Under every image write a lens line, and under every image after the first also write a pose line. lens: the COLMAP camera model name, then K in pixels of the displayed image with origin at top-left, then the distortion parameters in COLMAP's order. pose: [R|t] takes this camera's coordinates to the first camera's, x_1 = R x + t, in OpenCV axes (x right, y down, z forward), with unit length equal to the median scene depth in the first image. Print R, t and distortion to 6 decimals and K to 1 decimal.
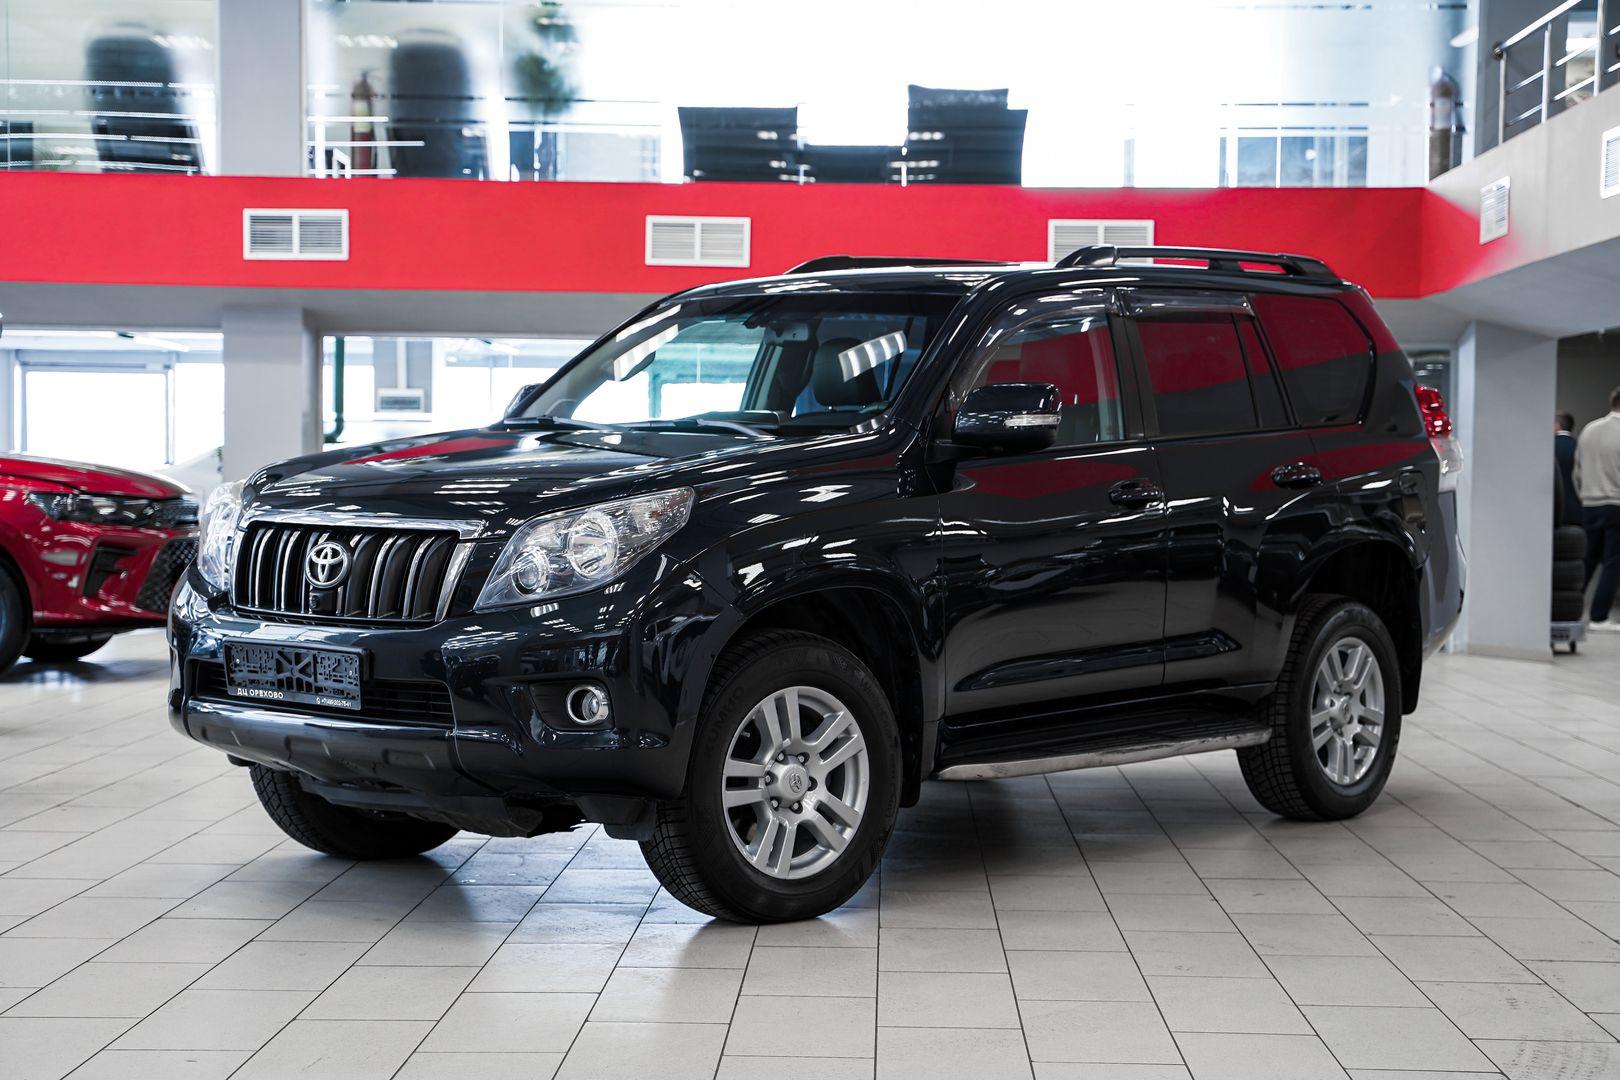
lens RADIAL K [[2609.9, 0, 810.0], [0, 2609.9, 540.0], [0, 0, 1]] dist [0.141573, 0.055727]
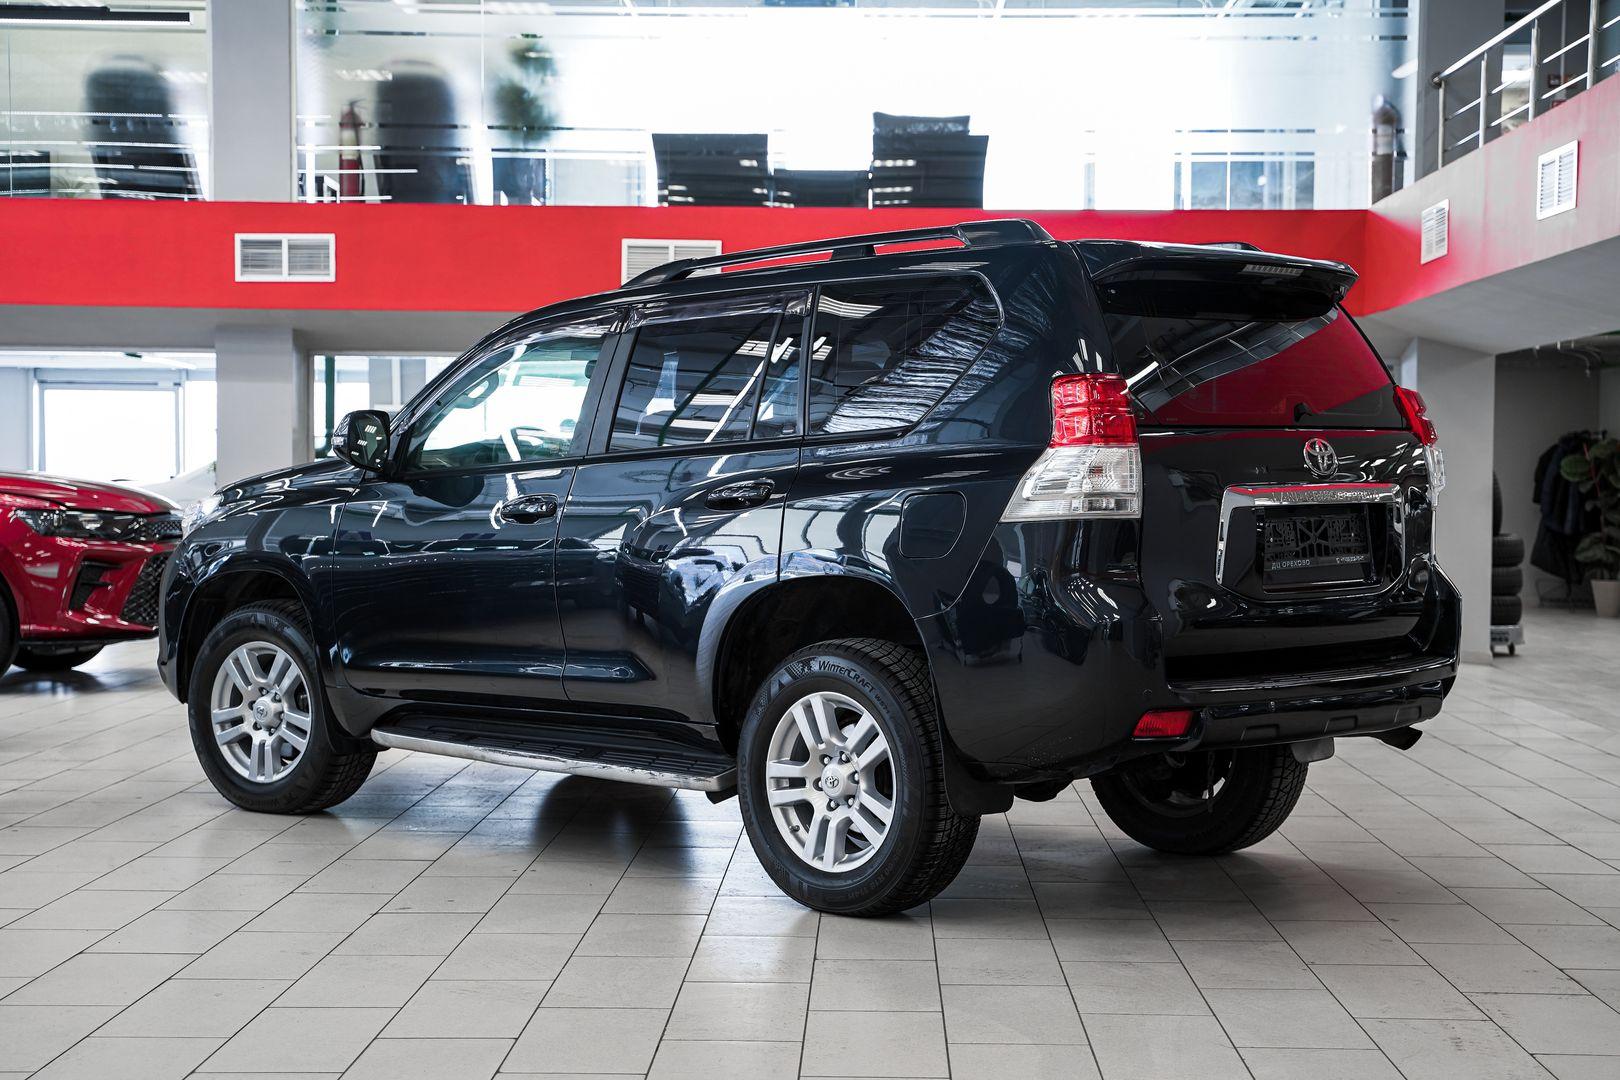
lens RADIAL K [[2423.5, 0, 810.0], [0, 2423.5, 540.0], [0, 0, 1]] dist [0.090963, 0.022264]
pose [[0.999990, -0.003292, 0.002929, 0.008912], [0.003293, 0.999995, -0.000185, -0.003668], [-0.002929, 0.000194, 0.999996, 0.035255]]
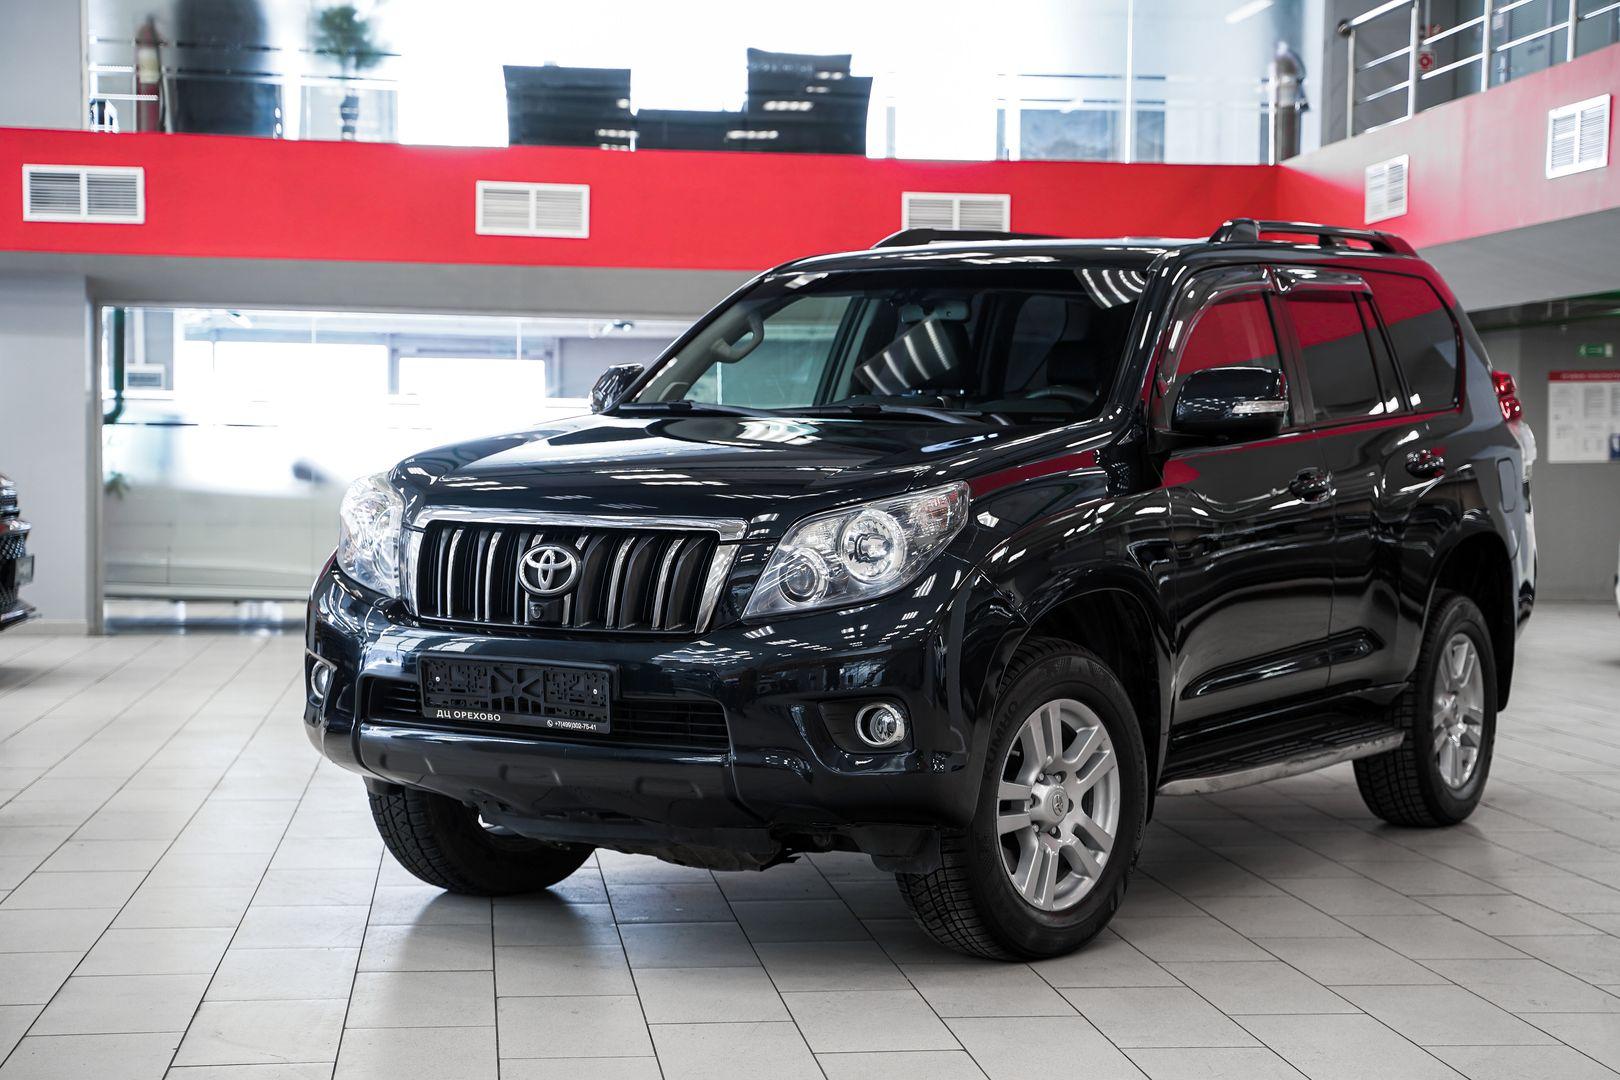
lens RADIAL K [[2672.2, 0, 810.0], [0, 2672.2, 540.0], [0, 0, 1]] dist [0.191730, -0.025590]
pose [[0.987858, -0.005937, 0.155246, -0.093949], [0.004823, 0.999960, 0.007547, -0.002845], [-0.155285, -0.006707, 0.987847, 0.035107]]
